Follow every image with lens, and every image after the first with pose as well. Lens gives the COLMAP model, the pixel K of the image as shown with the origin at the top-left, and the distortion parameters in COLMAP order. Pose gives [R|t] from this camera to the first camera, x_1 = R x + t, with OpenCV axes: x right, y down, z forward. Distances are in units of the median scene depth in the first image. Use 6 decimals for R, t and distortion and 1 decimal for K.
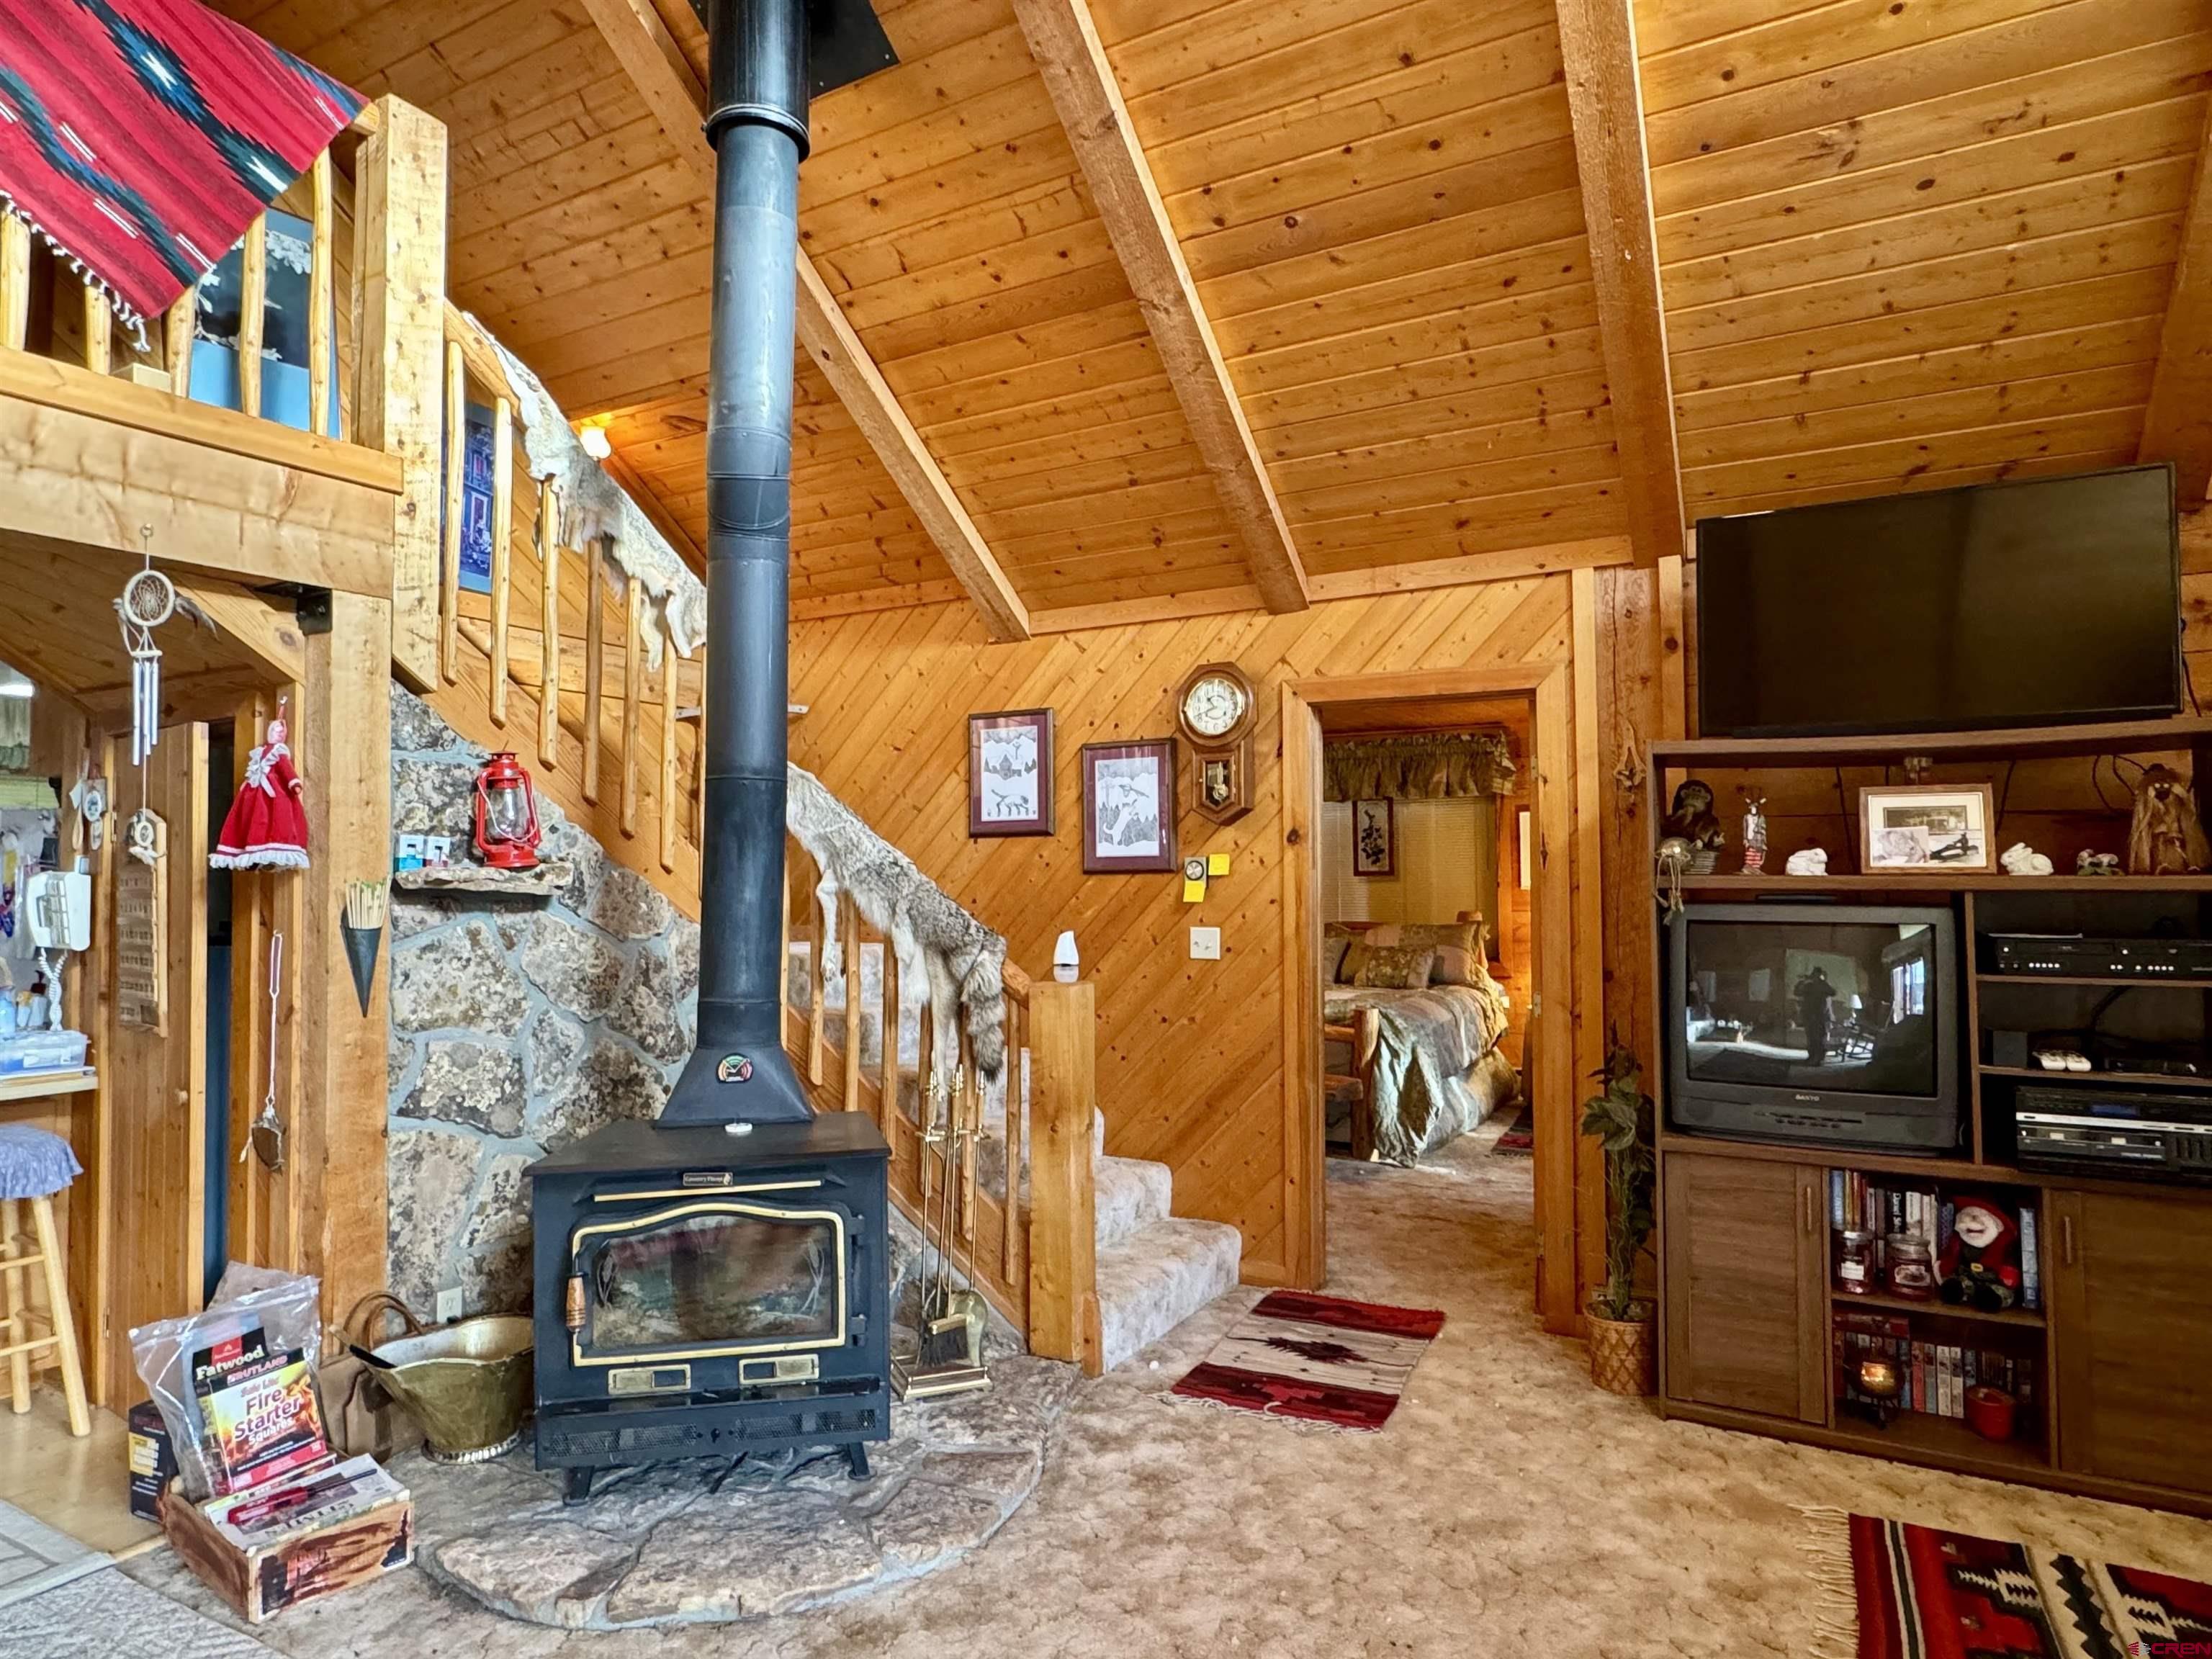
lens RADIAL K [[1306.7, 0, 1098.1], [0, 1306.7, 837.4], [0, 0, 1]] dist [-0.003681, 0.002018]
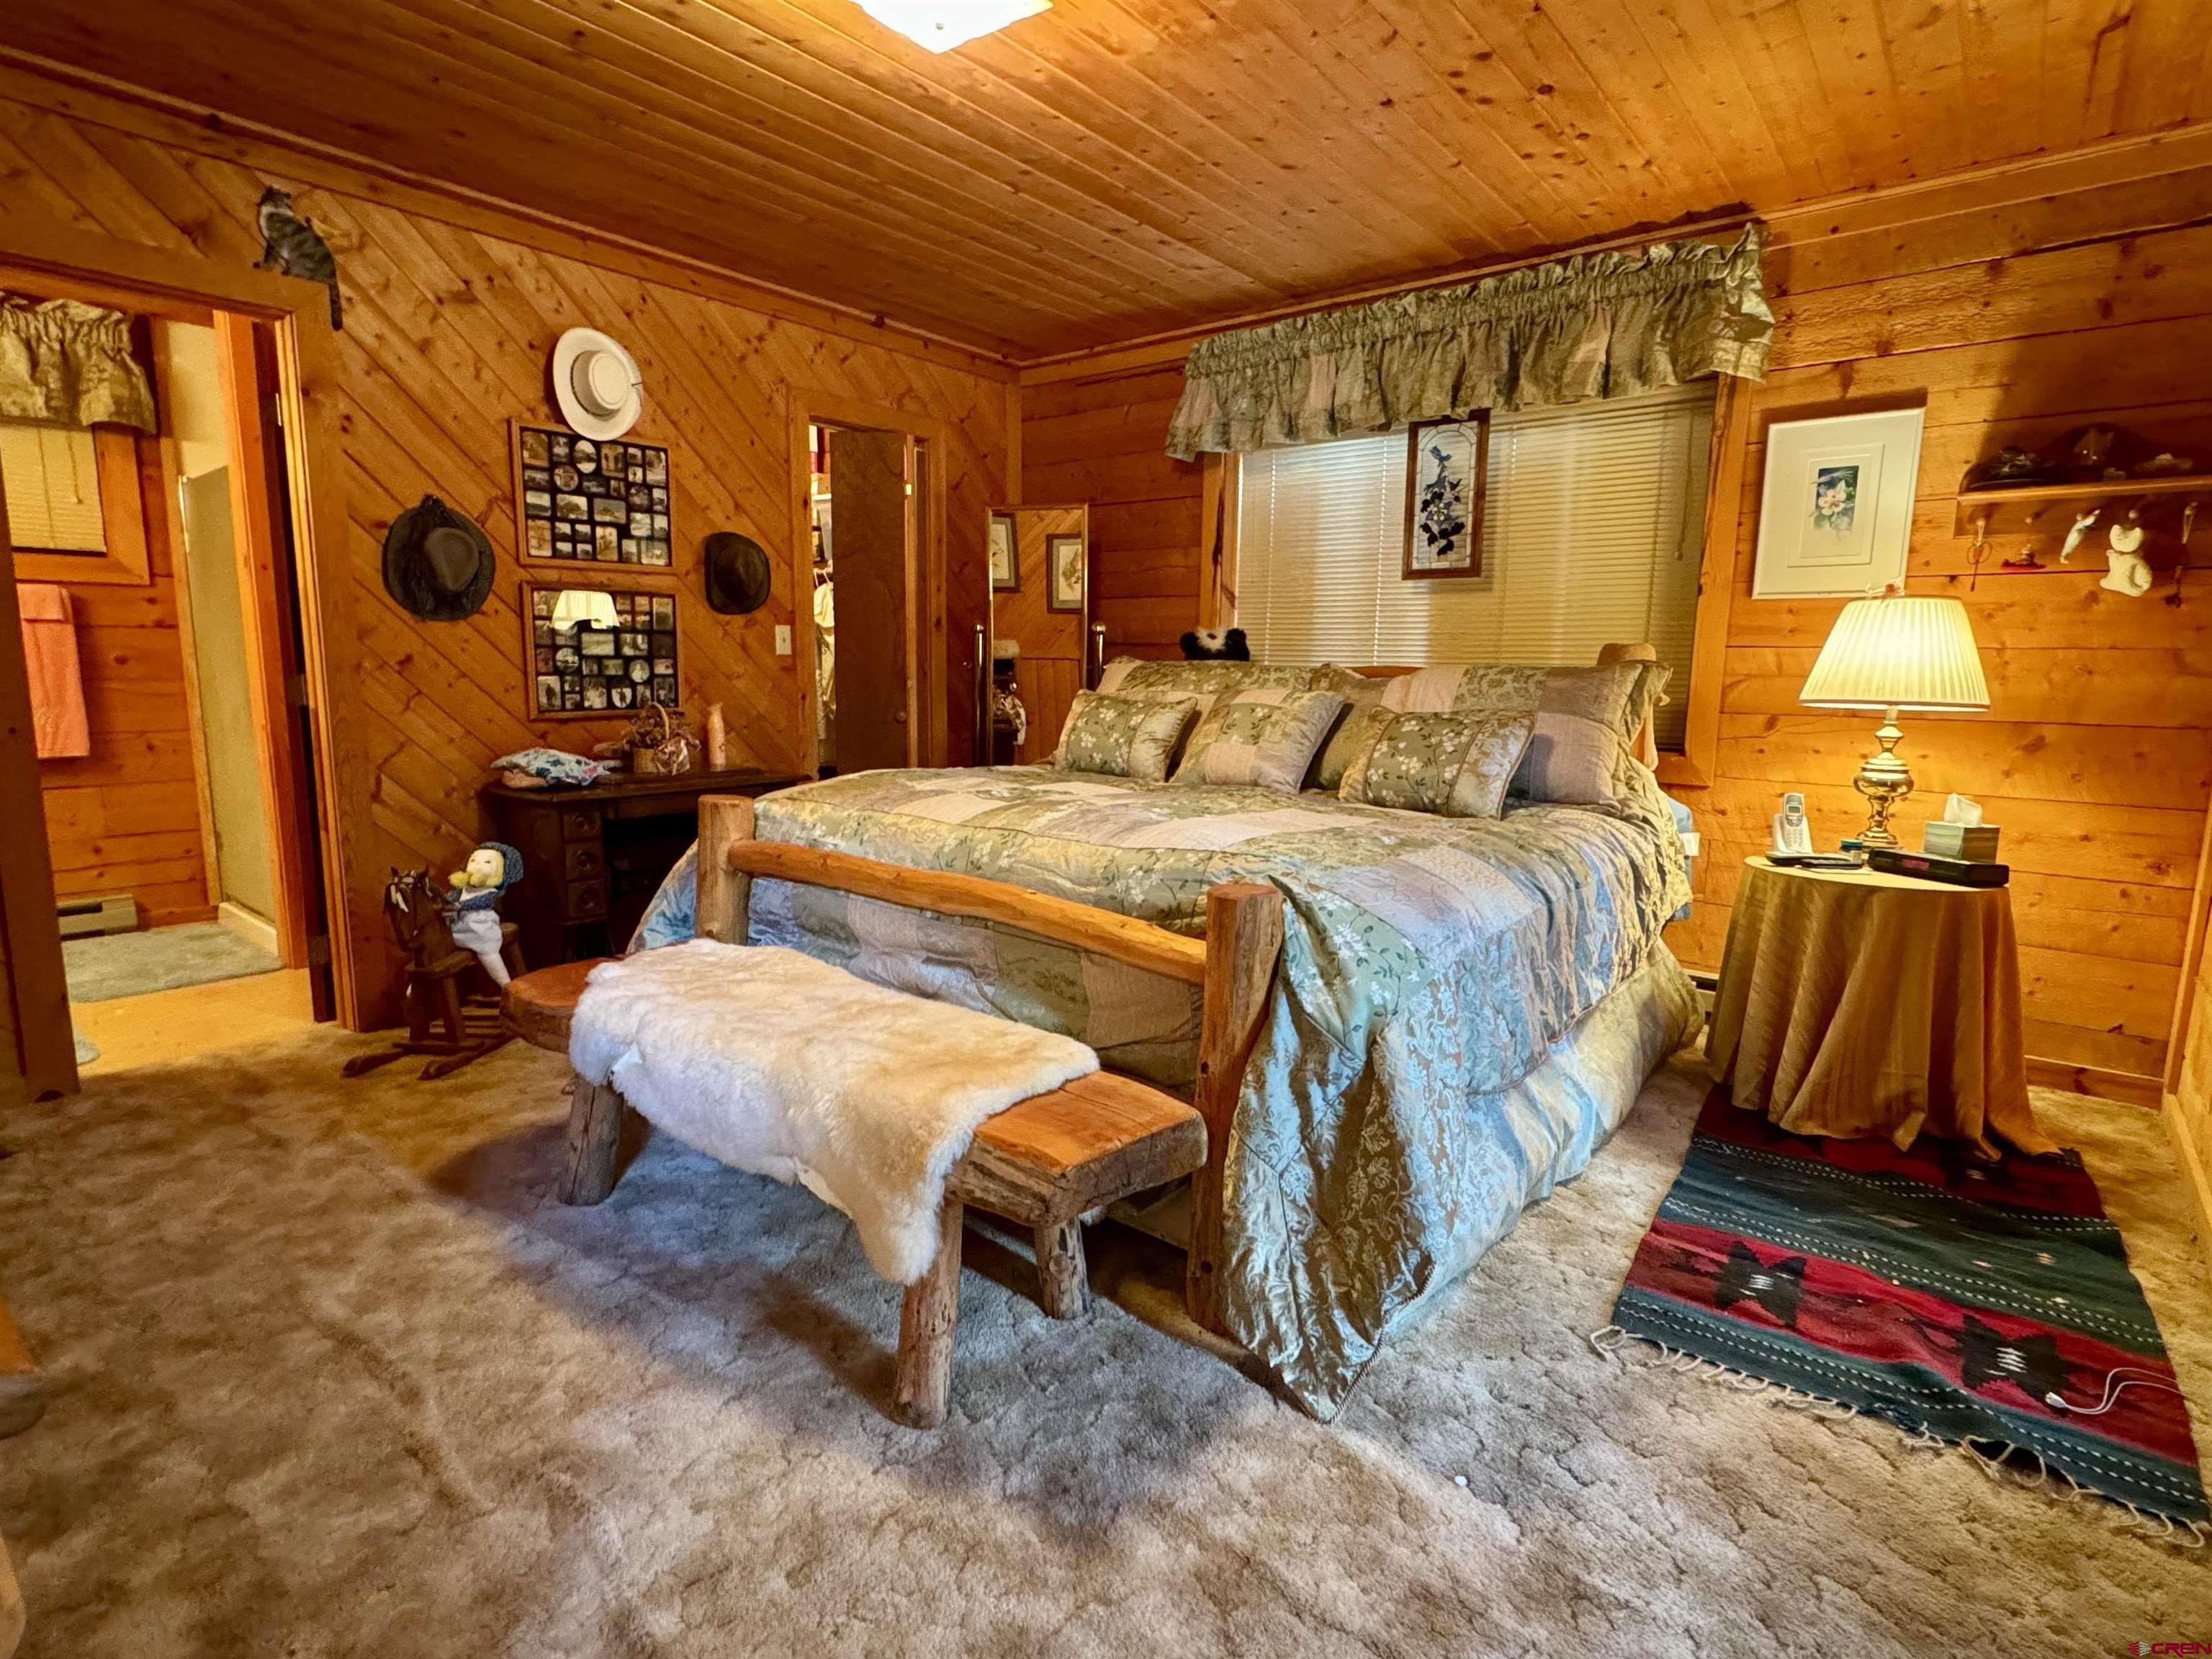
lens RADIAL K [[1113.1, 0, 1104.3], [0, 1113.1, 839.4], [0, 0, 1]] dist [-0.004035, 0.000965]
pose [[0.985348, 0.047693, -0.163755, 0.380552], [-0.015872, 0.981583, 0.190374, 0.118495], [0.169818, -0.184985, 0.967958, 1.291228]]
